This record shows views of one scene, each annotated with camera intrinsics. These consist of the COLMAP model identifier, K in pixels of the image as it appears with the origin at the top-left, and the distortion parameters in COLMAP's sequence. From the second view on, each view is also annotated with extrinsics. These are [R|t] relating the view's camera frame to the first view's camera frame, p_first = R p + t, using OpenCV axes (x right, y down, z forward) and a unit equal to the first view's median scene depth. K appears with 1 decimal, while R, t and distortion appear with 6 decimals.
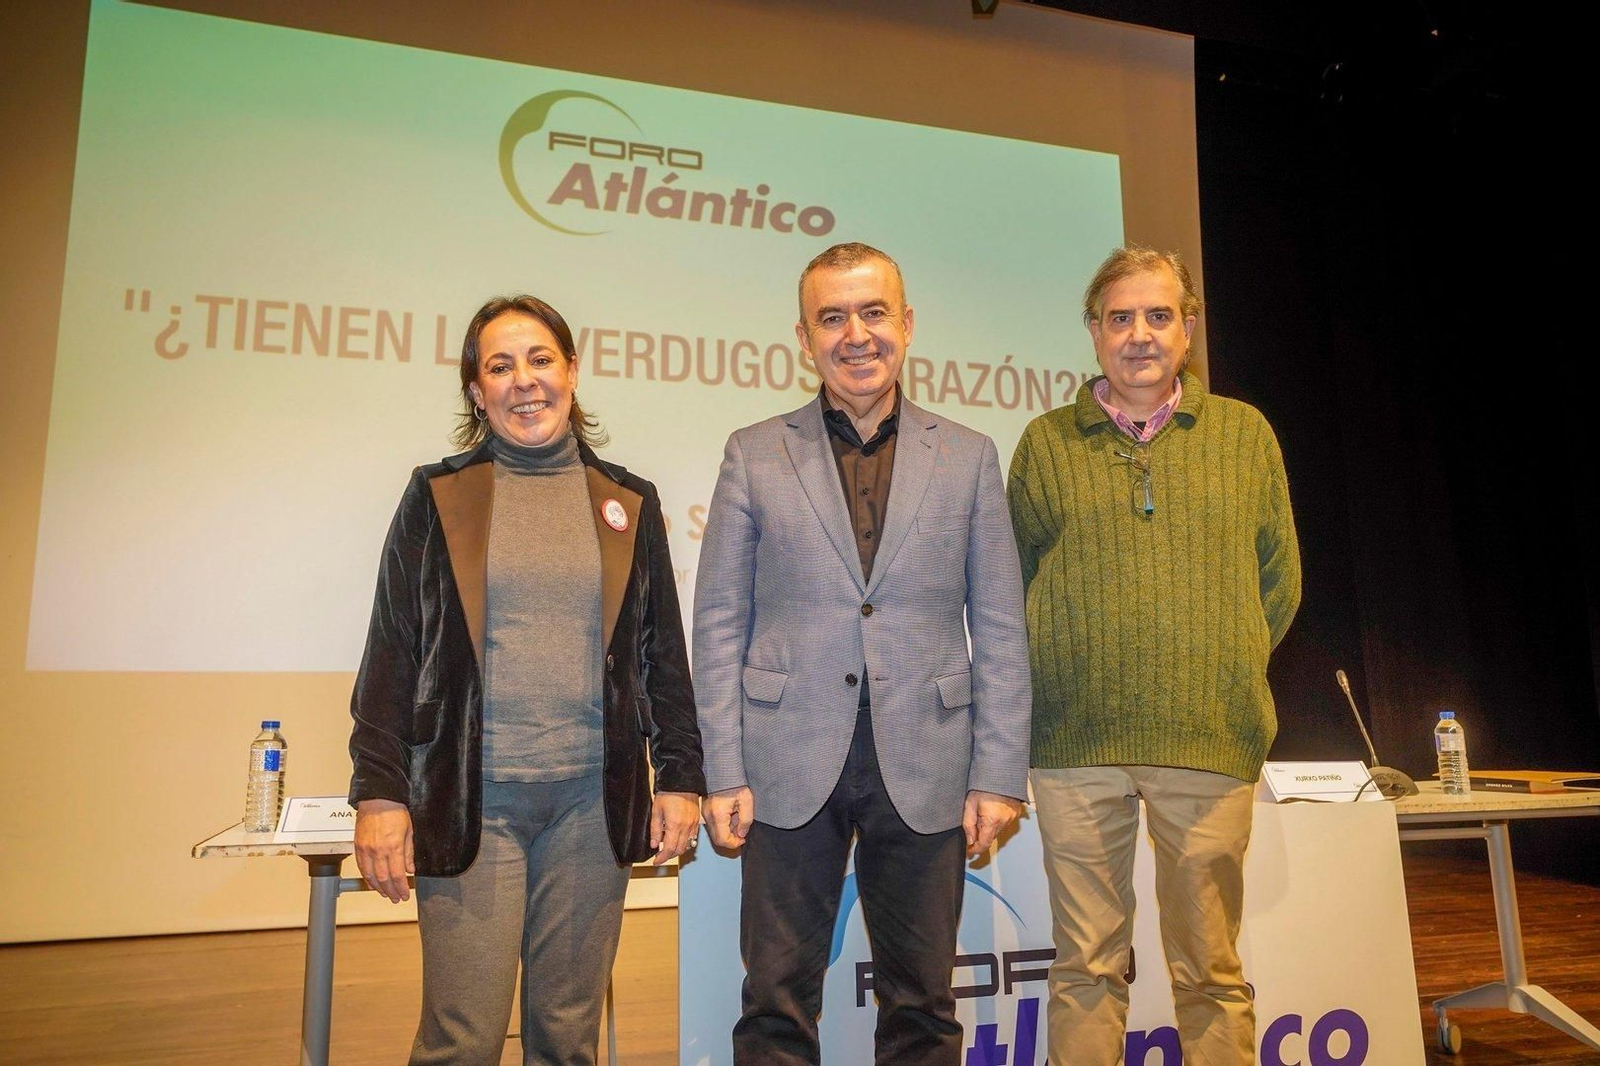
lens RADIAL K [[1172.9, 0, 797.9], [0, 1172.9, 535.4], [0, 0, 1]] dist [0.002457, -0.002238]
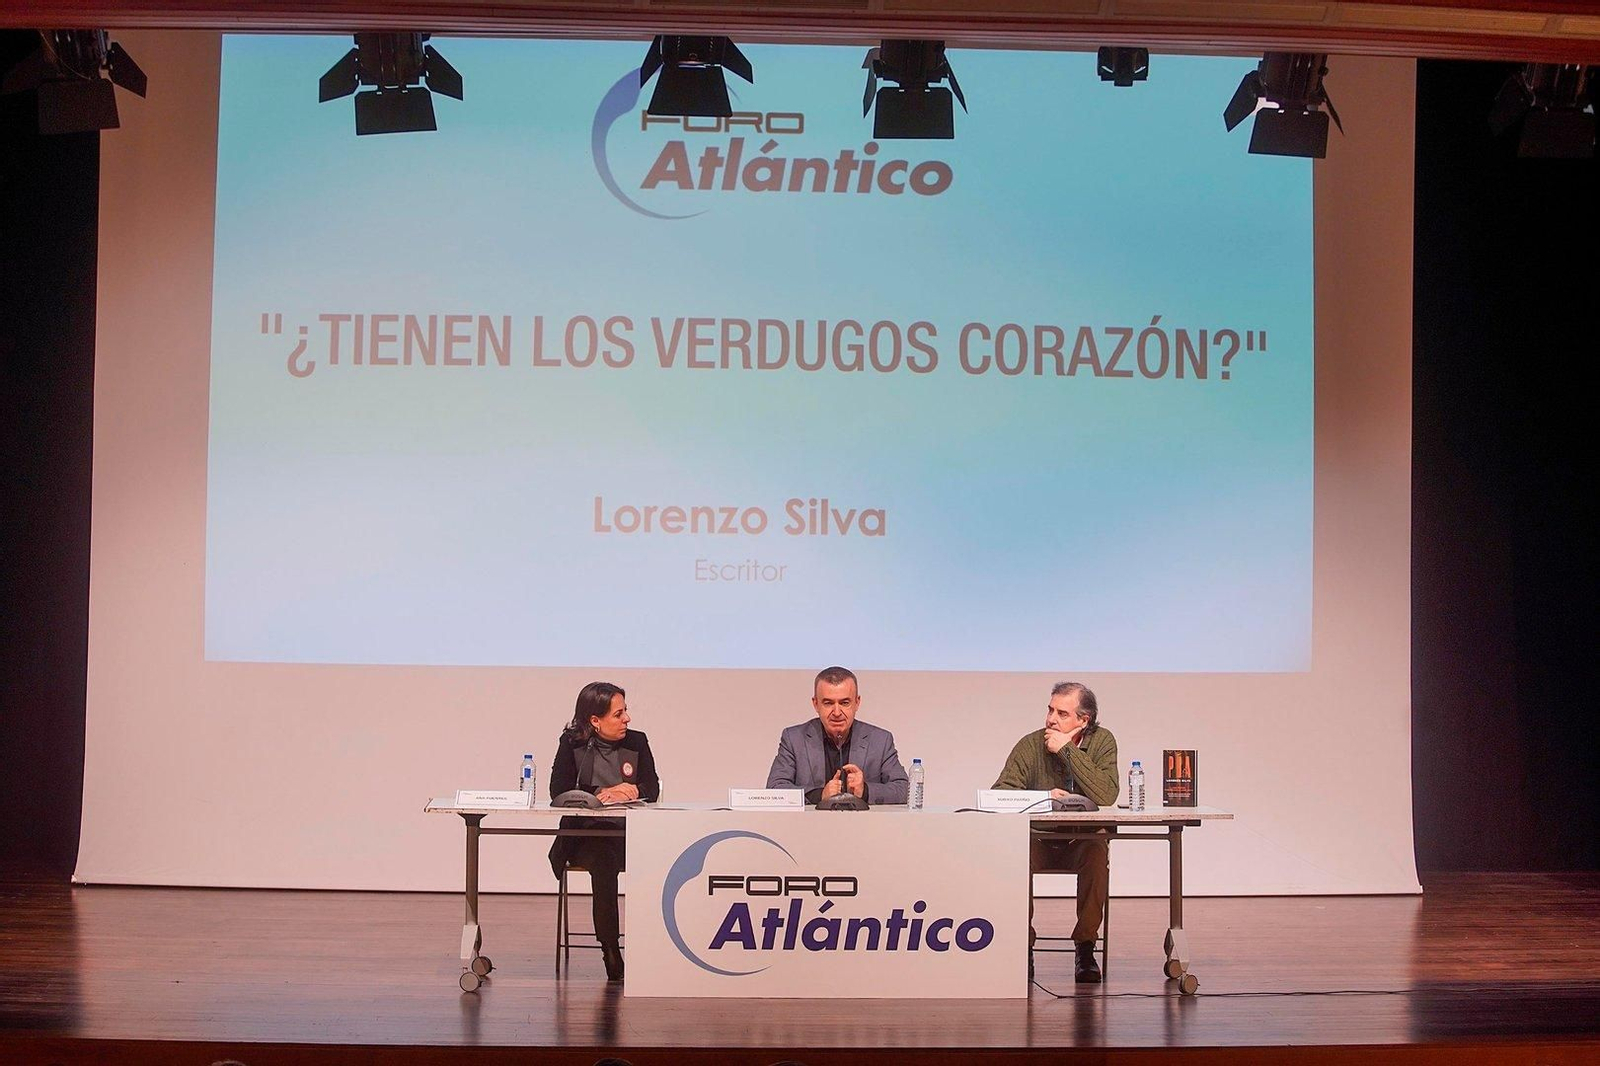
lens RADIAL K [[3380.2, 0, 798.2], [0, 3380.2, 522.8], [0, 0, 1]] dist [-0.295386, 0.000000]
pose [[0.969424, 0.020068, -0.244570, 0.595924], [0.015402, 0.989709, 0.142261, -0.400610], [0.244908, -0.141678, 0.959139, -1.668912]]
